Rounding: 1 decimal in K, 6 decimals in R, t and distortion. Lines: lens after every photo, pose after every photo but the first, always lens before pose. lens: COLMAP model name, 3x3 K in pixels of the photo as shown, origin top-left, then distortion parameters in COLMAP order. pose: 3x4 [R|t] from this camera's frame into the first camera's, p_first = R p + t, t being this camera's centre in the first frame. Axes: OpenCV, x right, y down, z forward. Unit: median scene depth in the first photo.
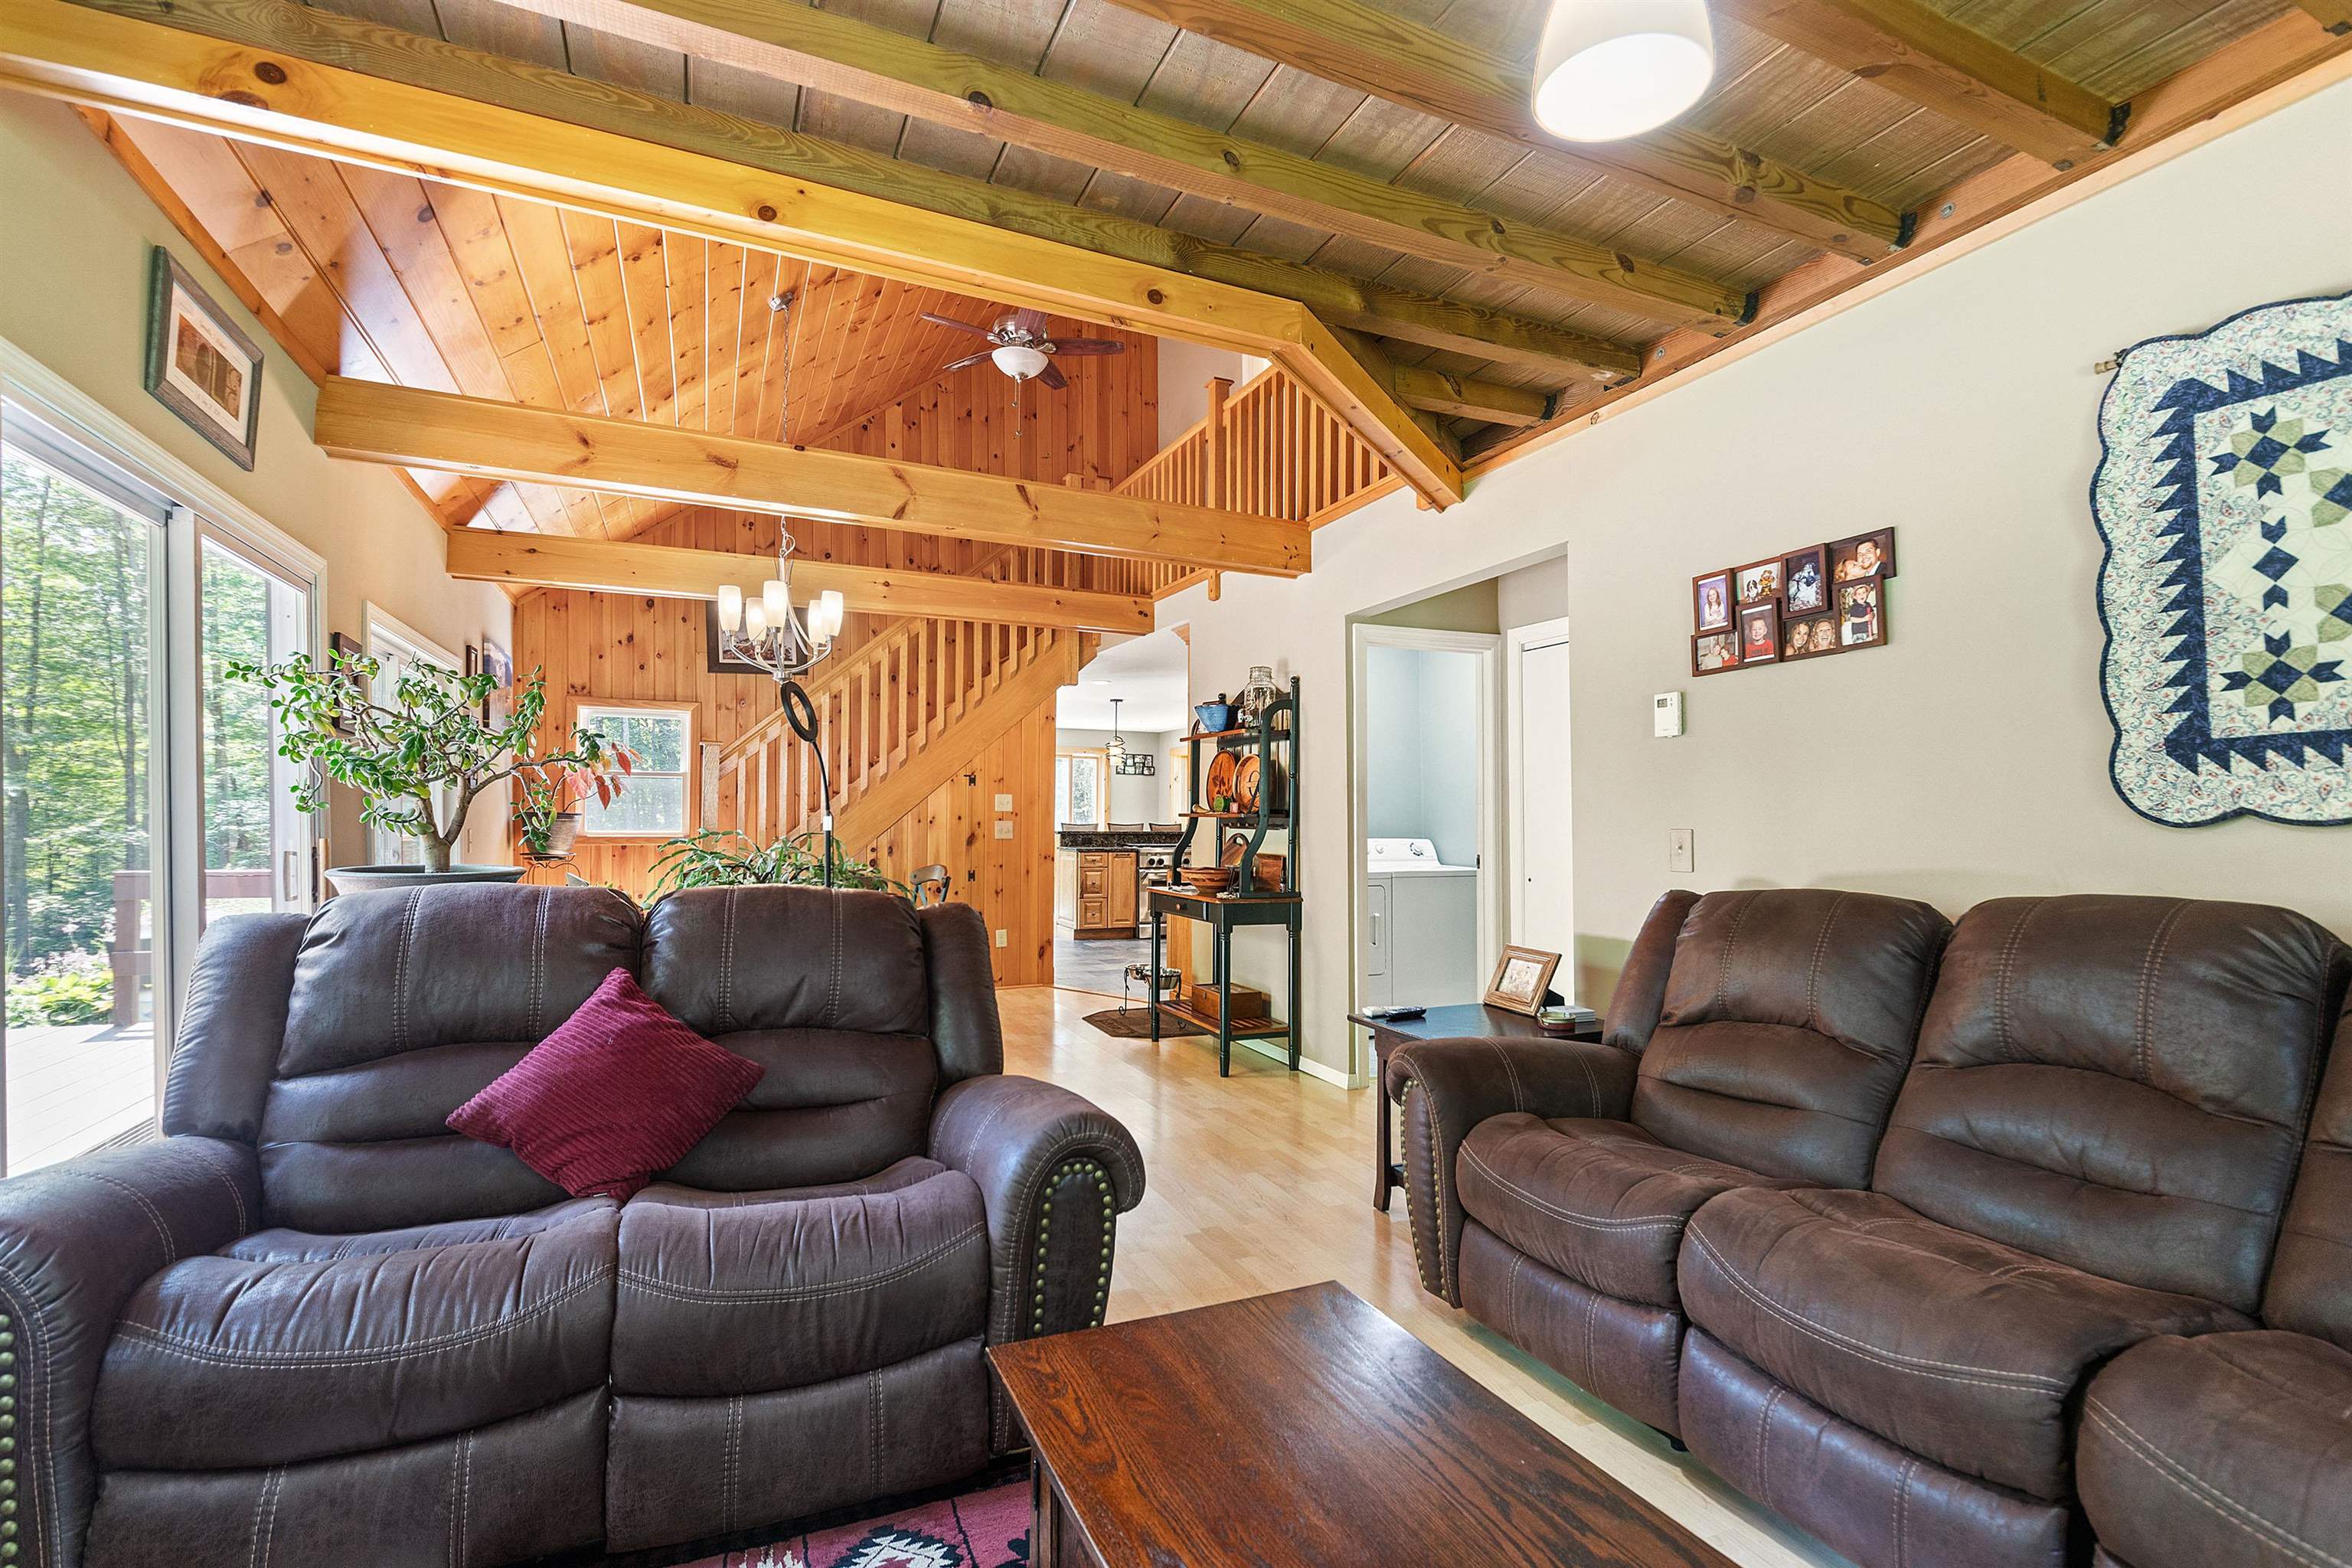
lens RADIAL K [[1094.0, 0, 1172.5], [0, 1094.0, 786.8], [0, 0, 1]] dist [0.003485, 0.000449]
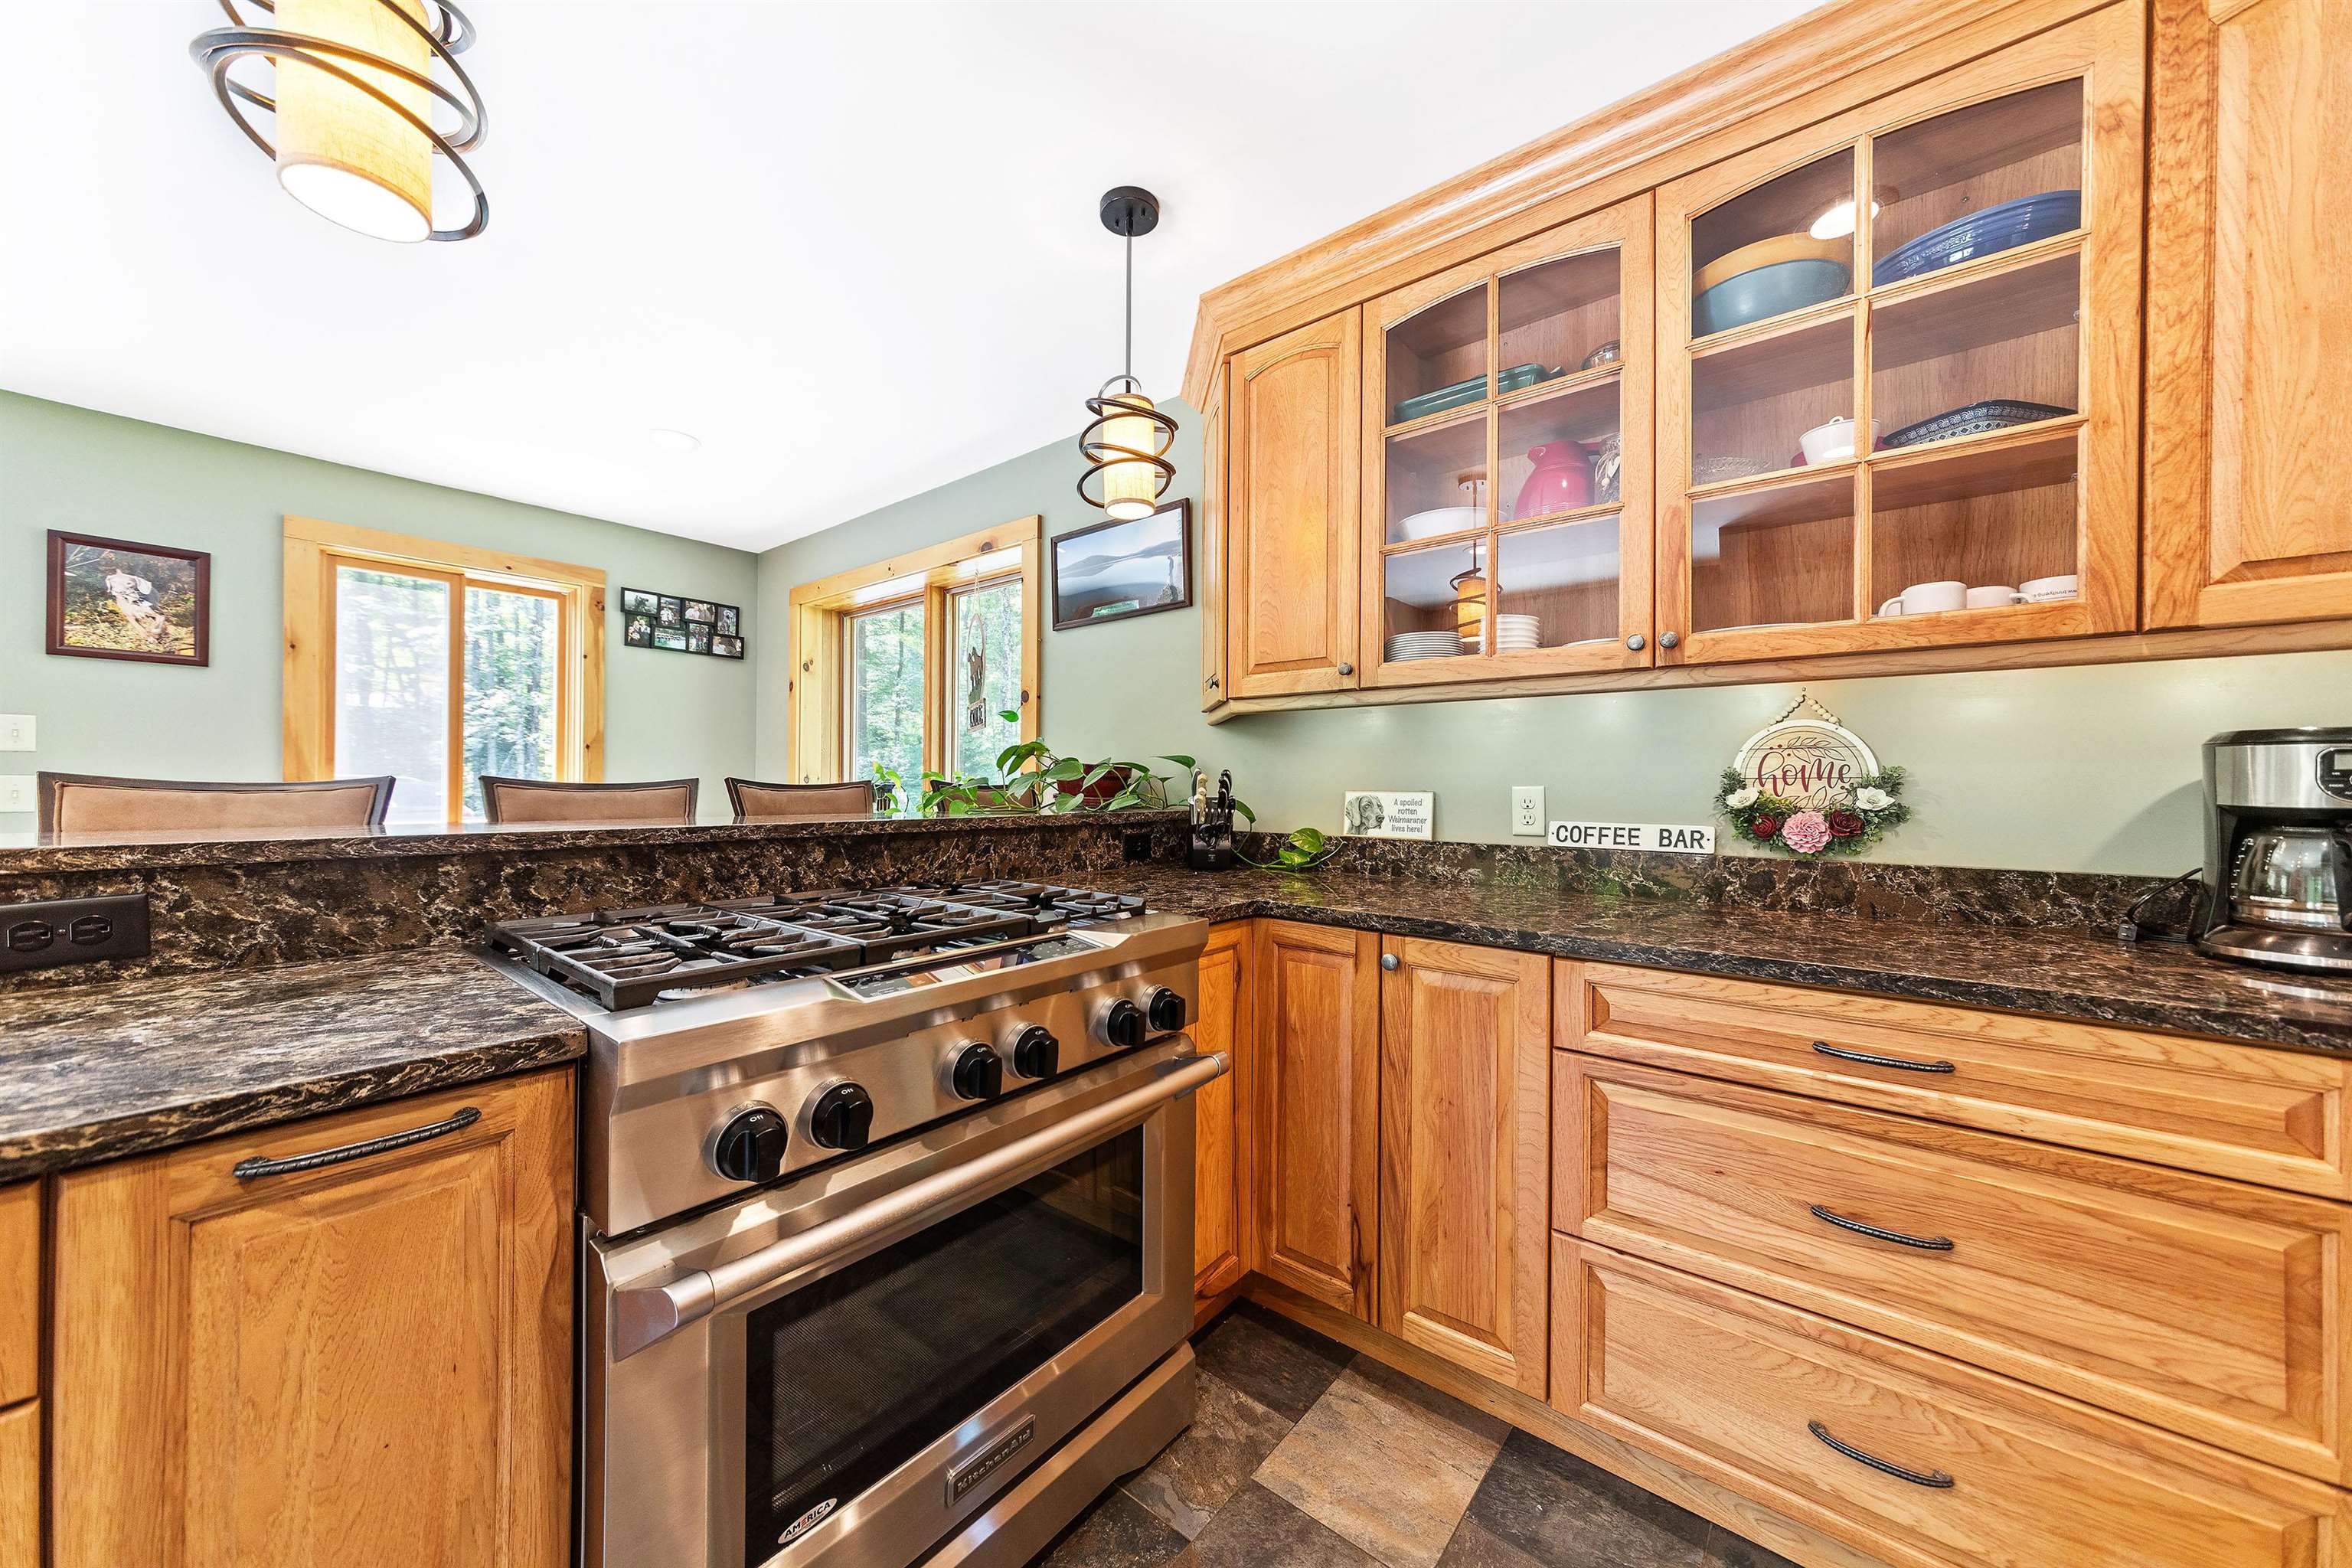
lens RADIAL K [[824.9, 0, 1174.4], [0, 824.9, 778.9], [0, 0, 1]] dist [-0.002686, 0.003747]
pose [[0.889140, 0.003704, 0.457620, -0.018805], [-0.017037, 0.999542, 0.025012, 0.030498], [-0.457318, -0.030036, 0.888796, 0.881430]]
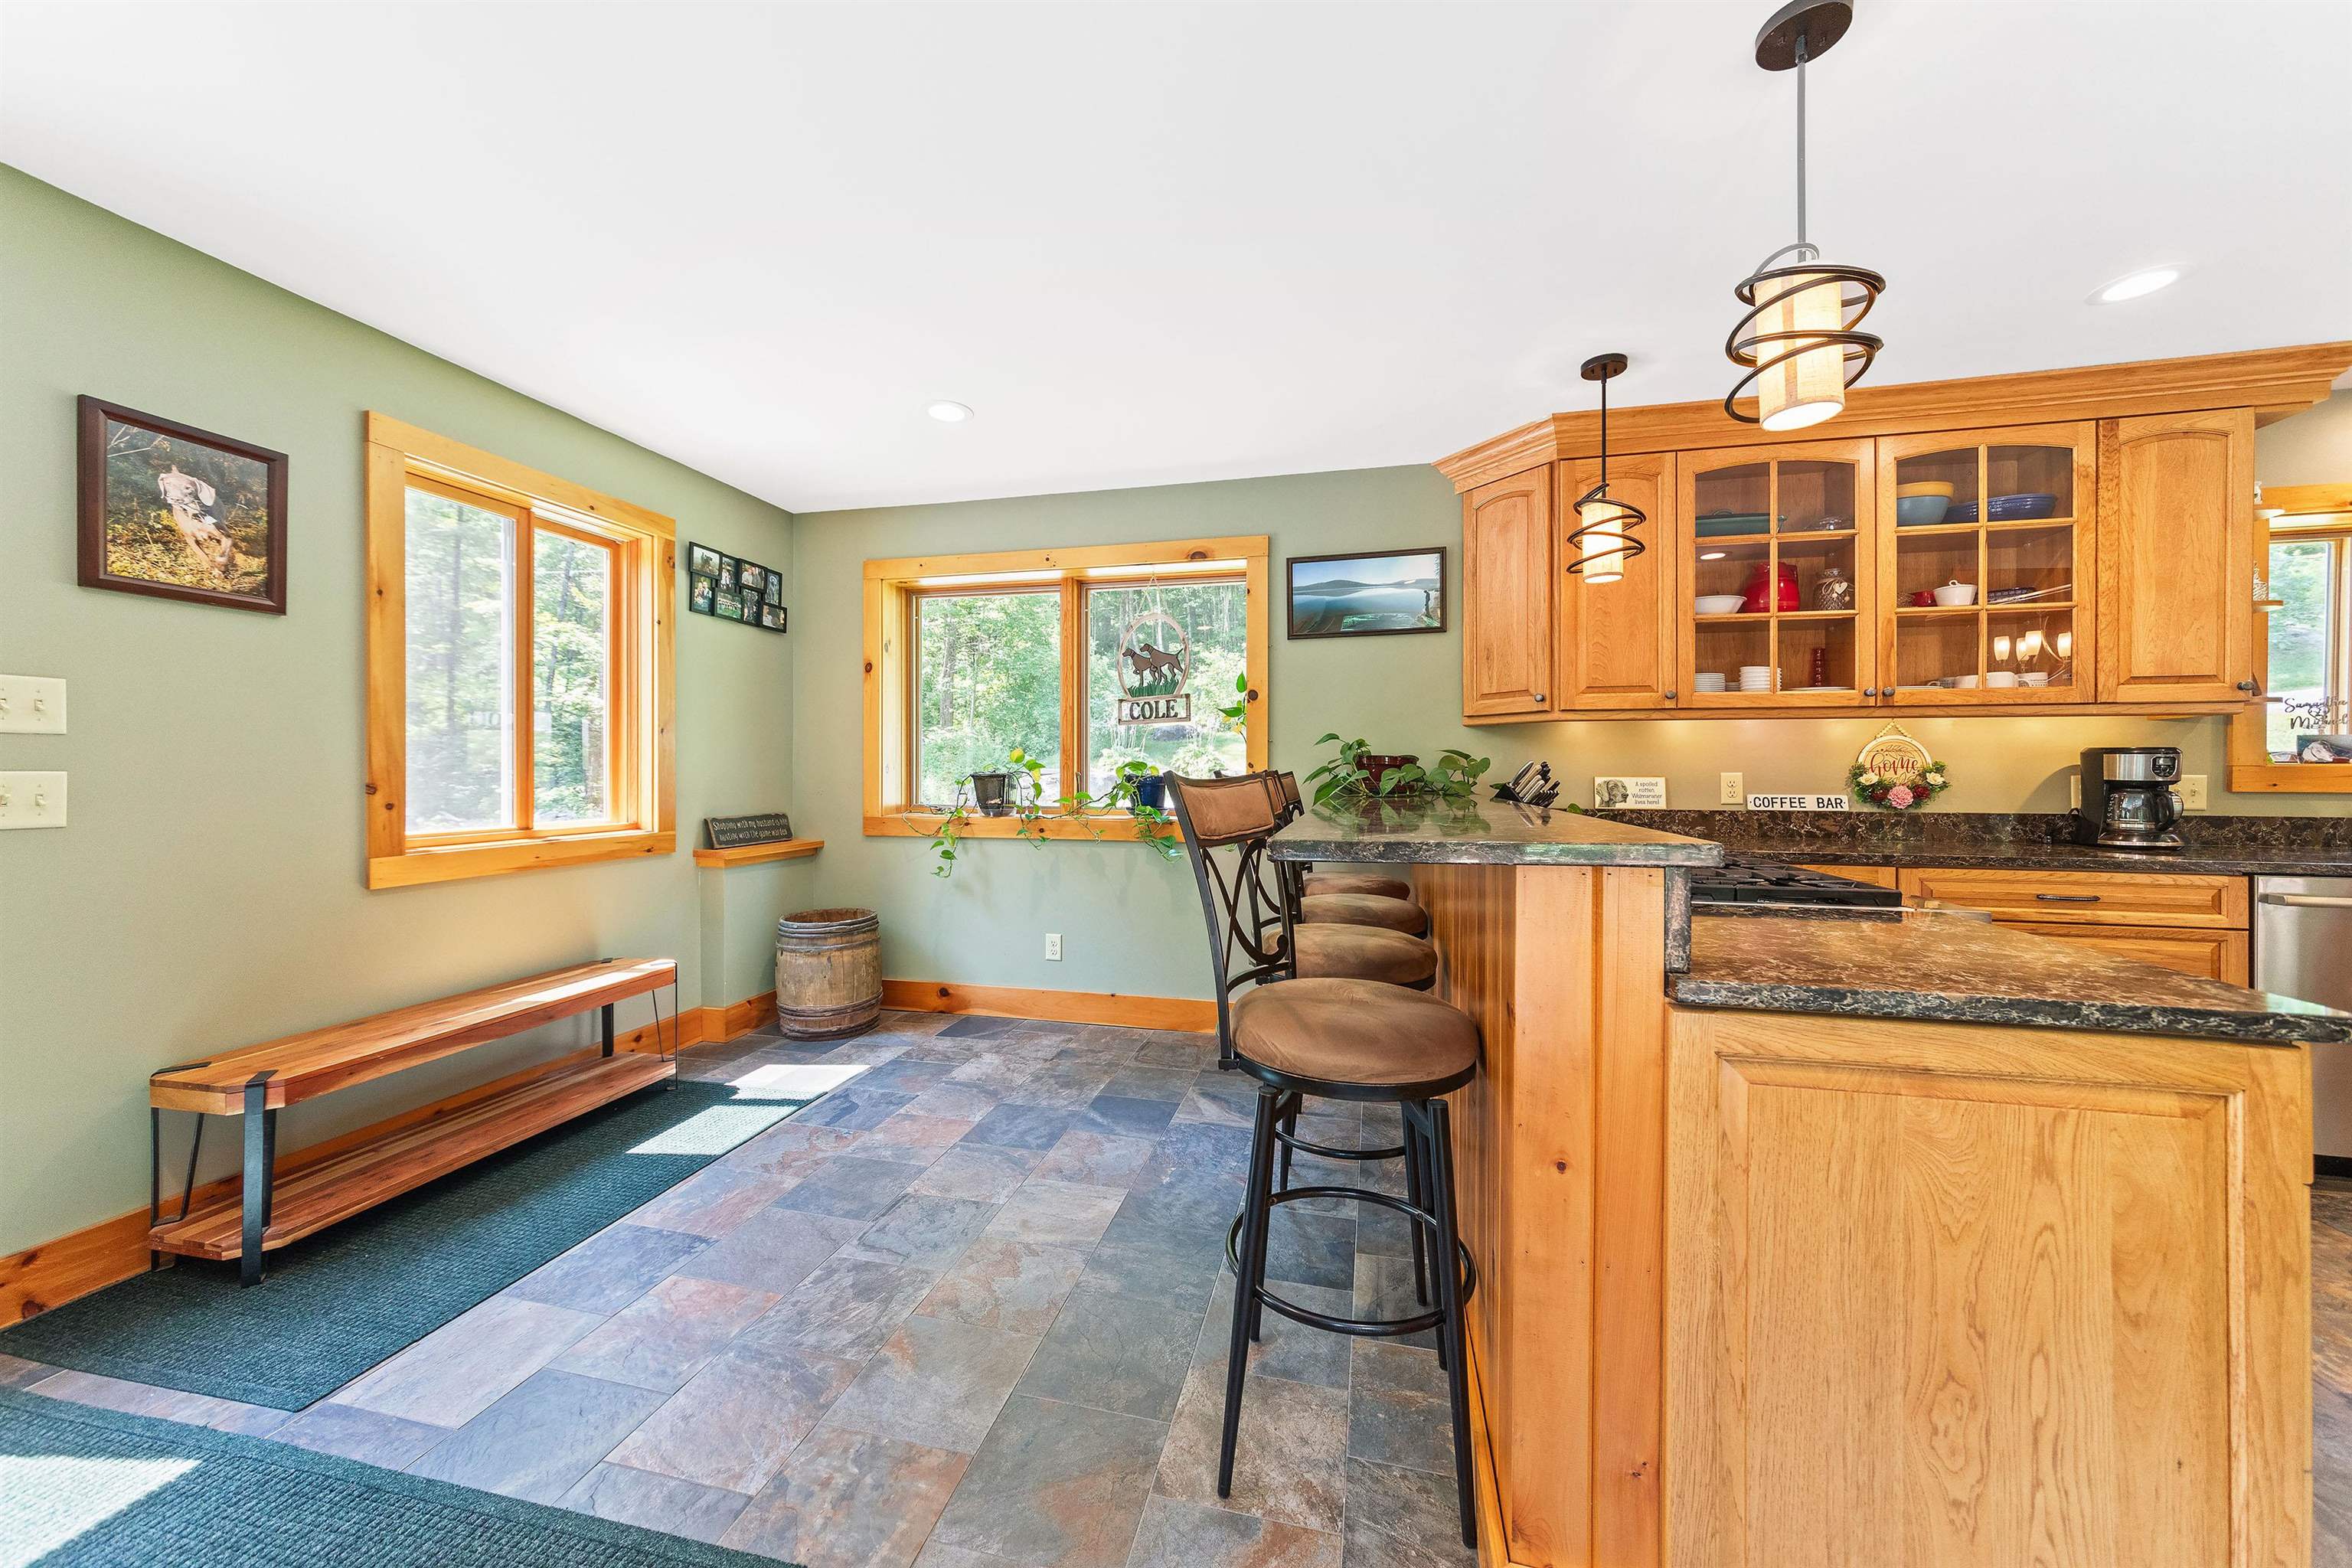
lens RADIAL K [[824.9, 0, 1194.8], [0, 824.9, 768.2], [0, 0, 1]] dist [-0.002686, 0.003747]
pose [[0.595280, -0.003066, 0.803512, -0.202717], [-0.023875, 0.999484, 0.021502, 0.031979], [-0.803163, -0.031984, 0.594900, 0.983774]]
